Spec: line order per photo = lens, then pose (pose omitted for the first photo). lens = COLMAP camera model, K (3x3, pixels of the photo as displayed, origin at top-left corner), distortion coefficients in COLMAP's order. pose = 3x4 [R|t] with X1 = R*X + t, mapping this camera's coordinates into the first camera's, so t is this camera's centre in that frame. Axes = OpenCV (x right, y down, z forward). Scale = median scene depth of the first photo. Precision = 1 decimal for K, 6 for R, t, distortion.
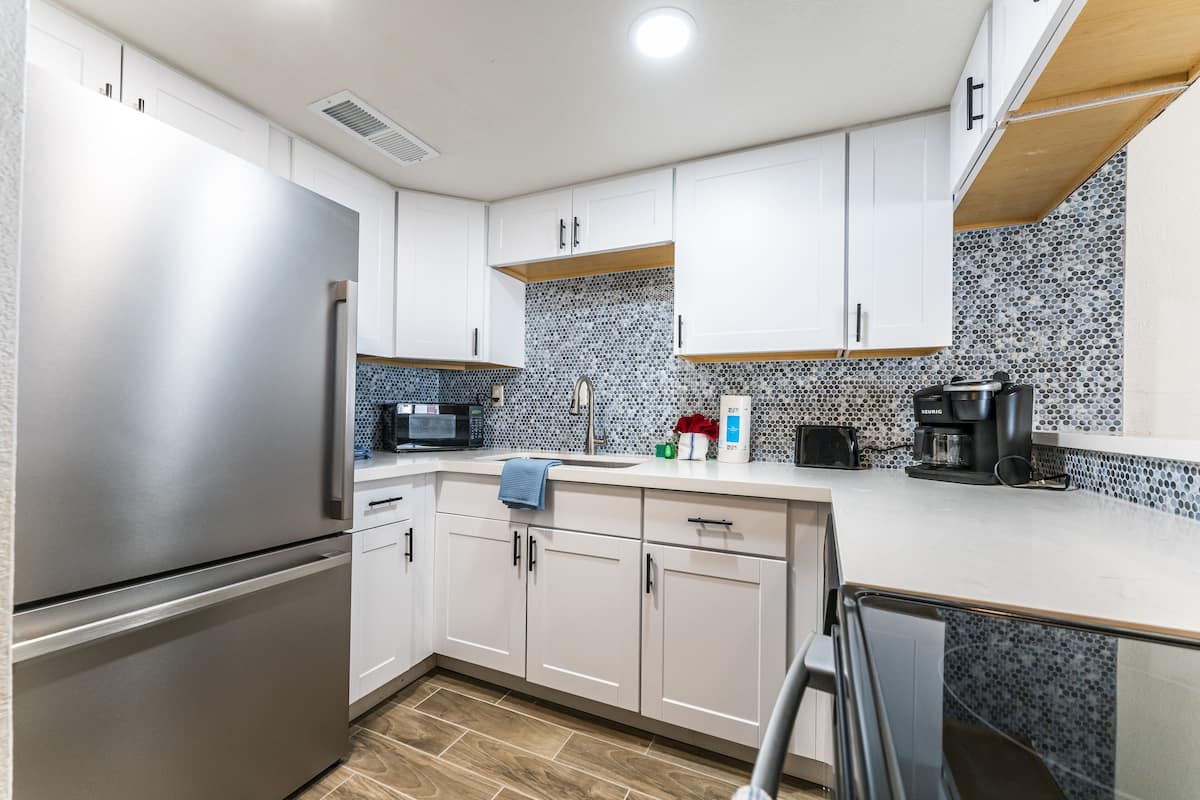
lens RADIAL K [[475.9, 0, 601.2], [0, 475.9, 407.7], [0, 0, 1]] dist [-0.001763, -0.000381]
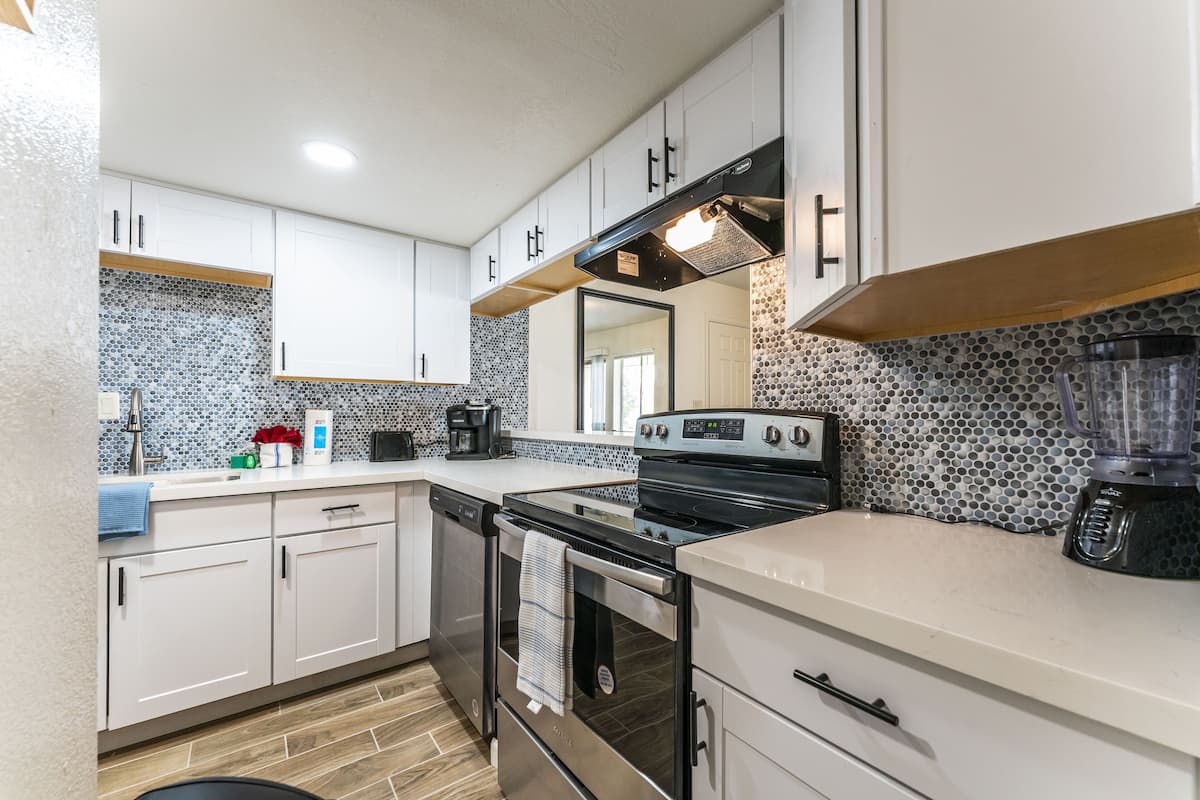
lens RADIAL K [[475.9, 0, 601.1], [0, 475.9, 406.6], [0, 0, 1]] dist [-0.001763, -0.000381]
pose [[0.484580, -0.001807, 0.874745, -0.456972], [-0.000855, 0.999996, 0.002539, -0.039255], [-0.874746, -0.001978, 0.484577, -0.230867]]
